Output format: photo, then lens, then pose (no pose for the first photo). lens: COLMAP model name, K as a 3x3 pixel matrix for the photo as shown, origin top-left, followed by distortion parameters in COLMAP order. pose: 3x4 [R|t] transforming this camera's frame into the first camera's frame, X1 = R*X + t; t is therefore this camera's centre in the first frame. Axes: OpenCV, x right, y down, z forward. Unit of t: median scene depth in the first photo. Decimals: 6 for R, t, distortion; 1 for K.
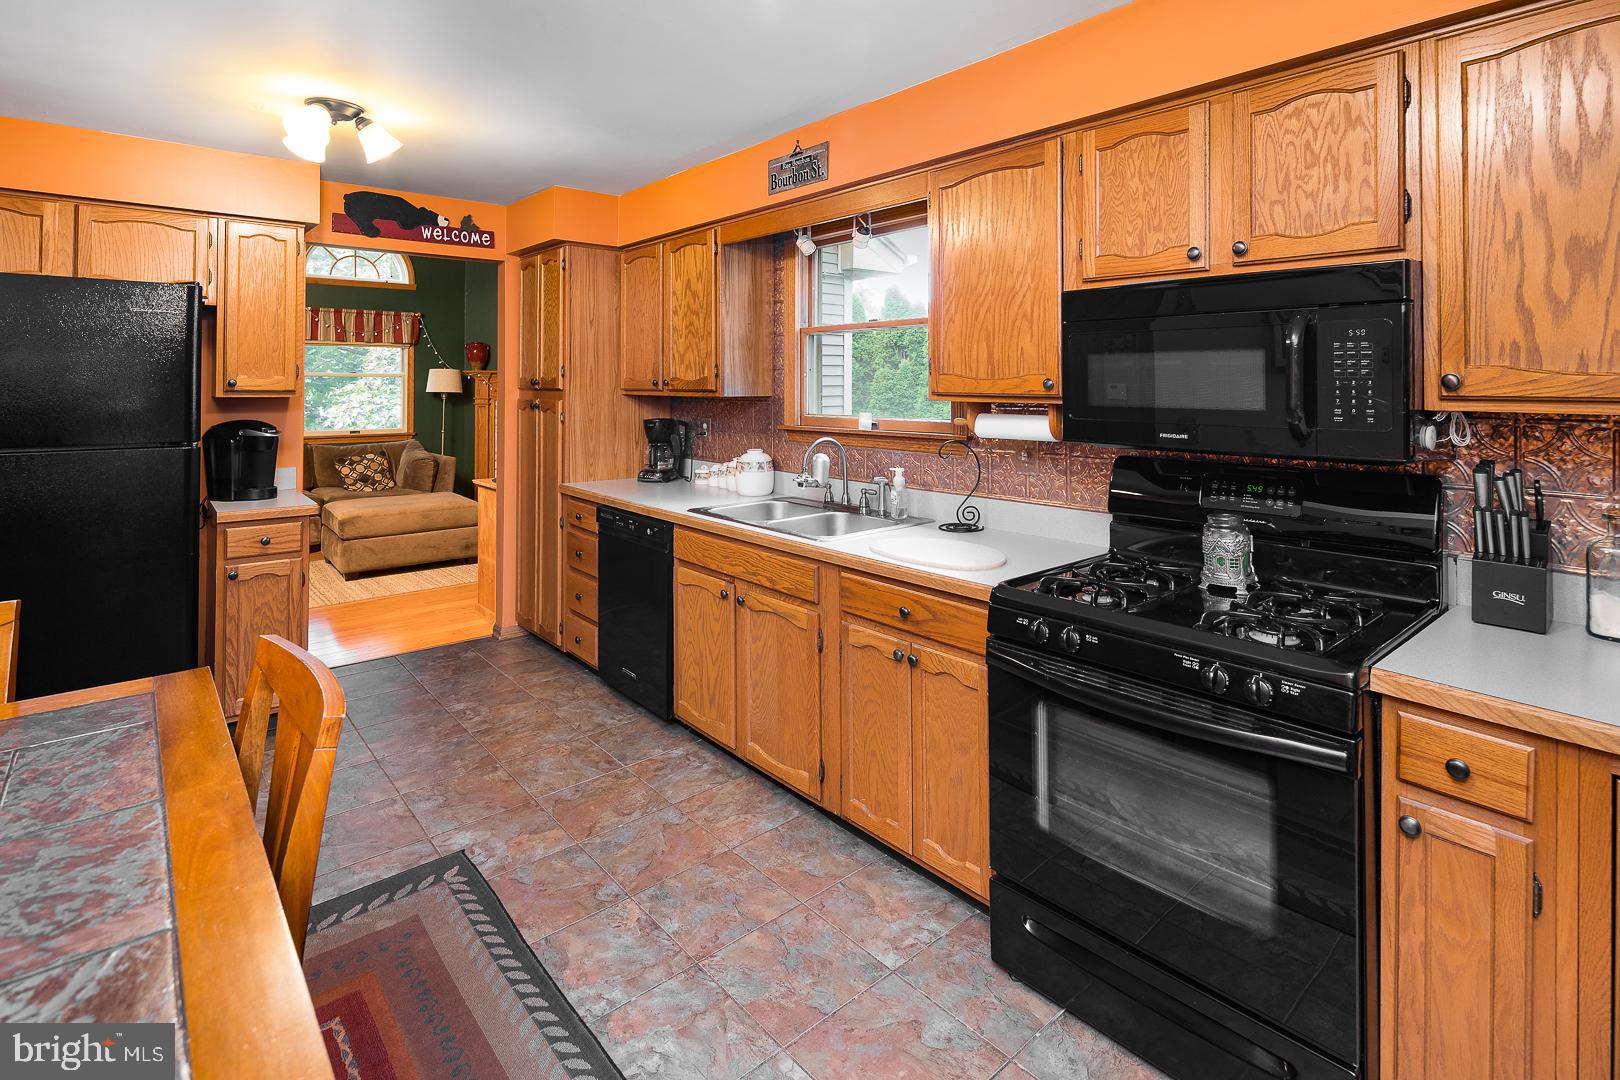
lens RADIAL K [[798.5, 0, 818.6], [0, 798.5, 377.8], [0, 0, 1]] dist [0.005431, -0.005500]
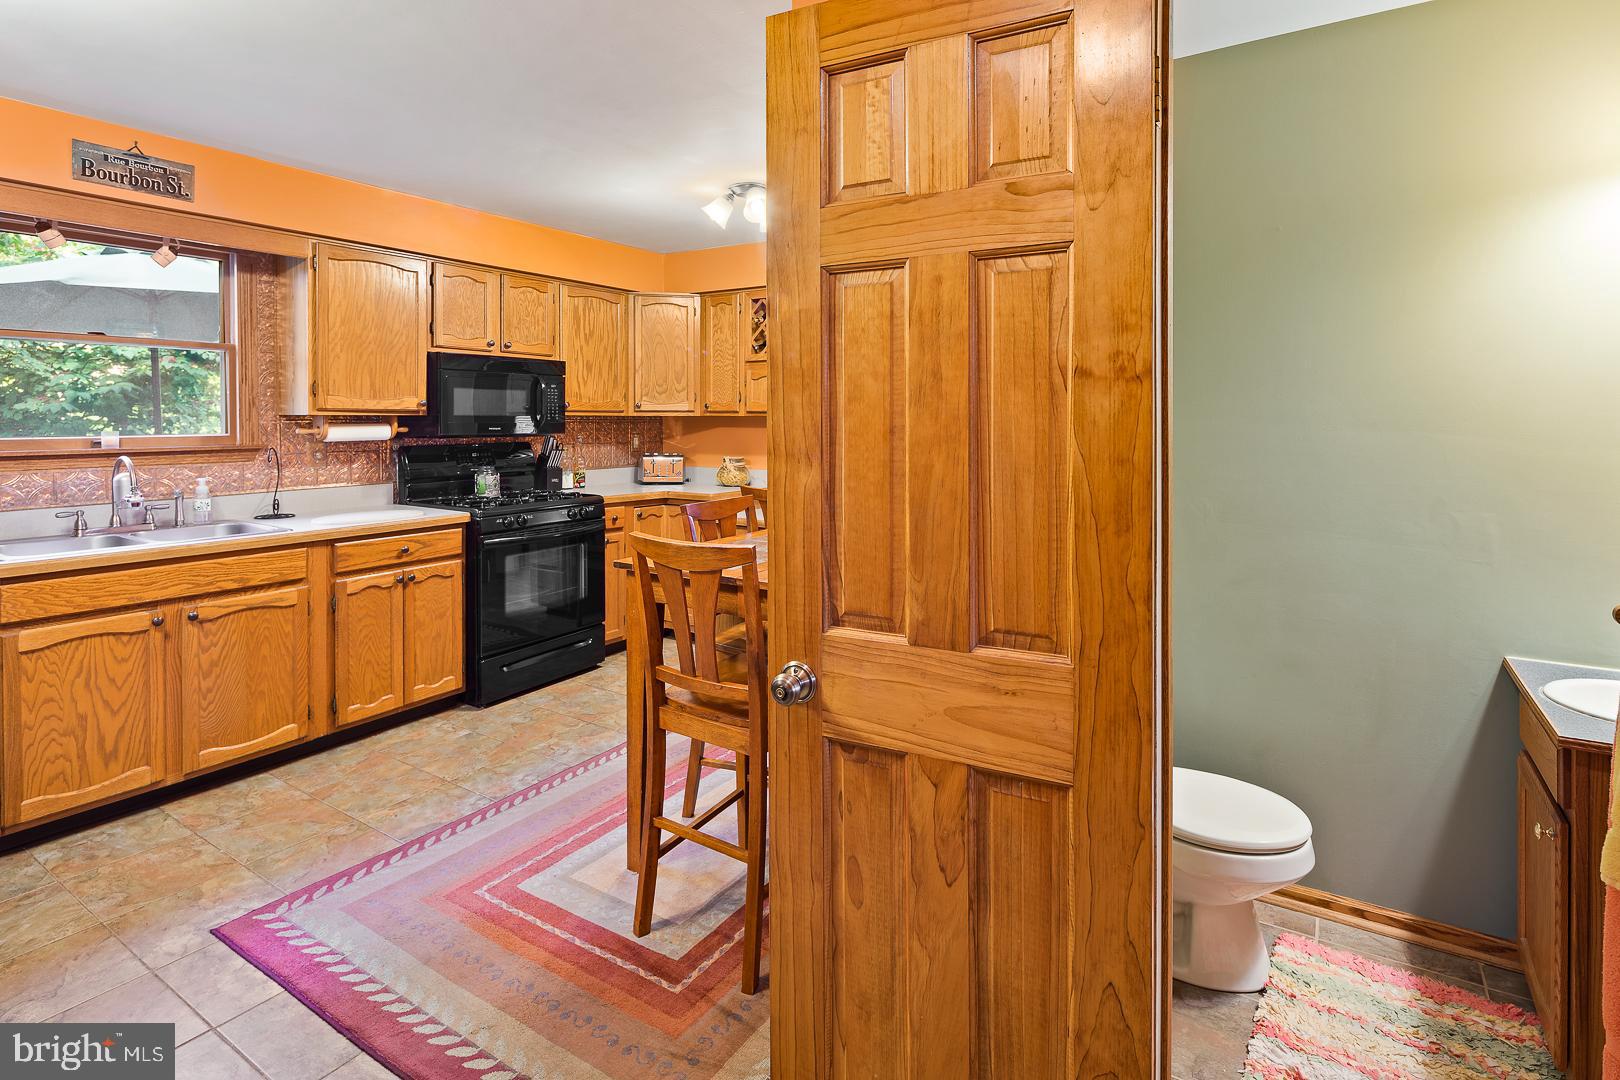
lens RADIAL K [[798.5, 0, 799.8], [0, 798.5, 424.3], [0, 0, 1]] dist [0.005431, -0.005500]
pose [[-0.262358, -0.008036, 0.964937, -1.112983], [-0.006640, 0.999957, 0.006522, 0.025384], [-0.964948, -0.004696, -0.262400, 0.473443]]
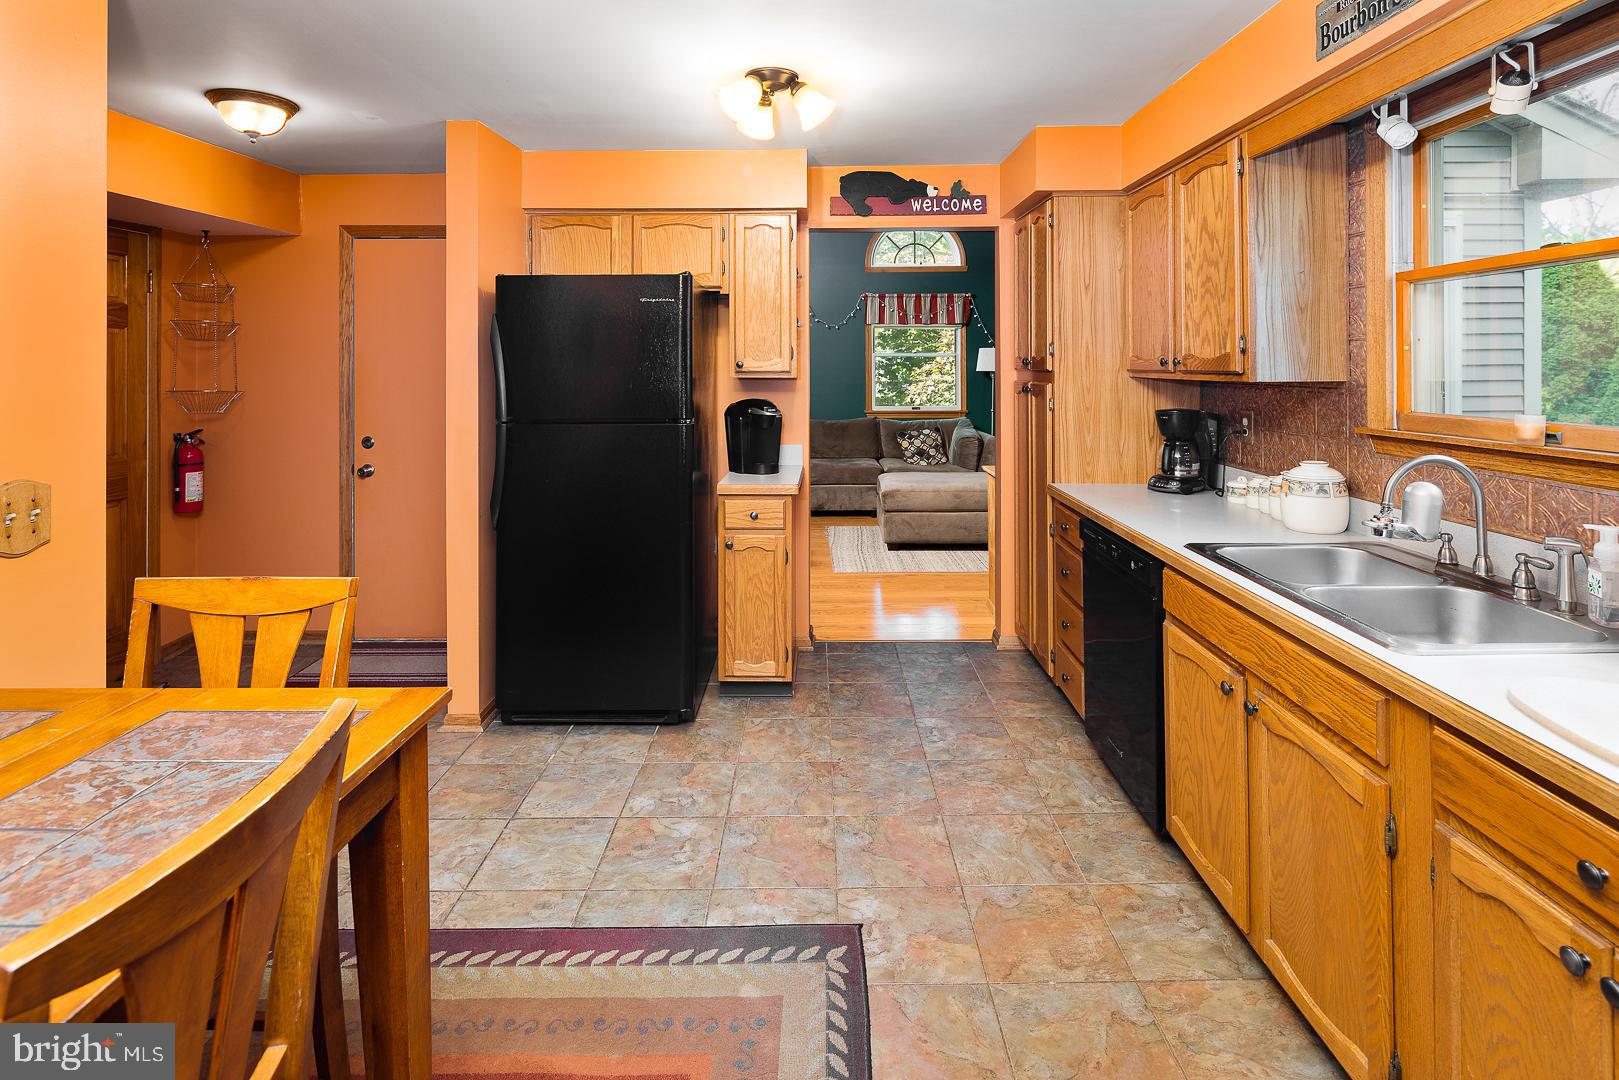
lens RADIAL K [[798.0, 0, 806.3], [0, 798.0, 364.4], [0, 0, 1]] dist [0.005431, -0.005500]
pose [[0.748040, -0.003804, -0.663643, 0.052755], [0.011282, 0.999912, 0.006985, -0.000379], [0.663558, -0.012712, 0.748017, 0.266312]]
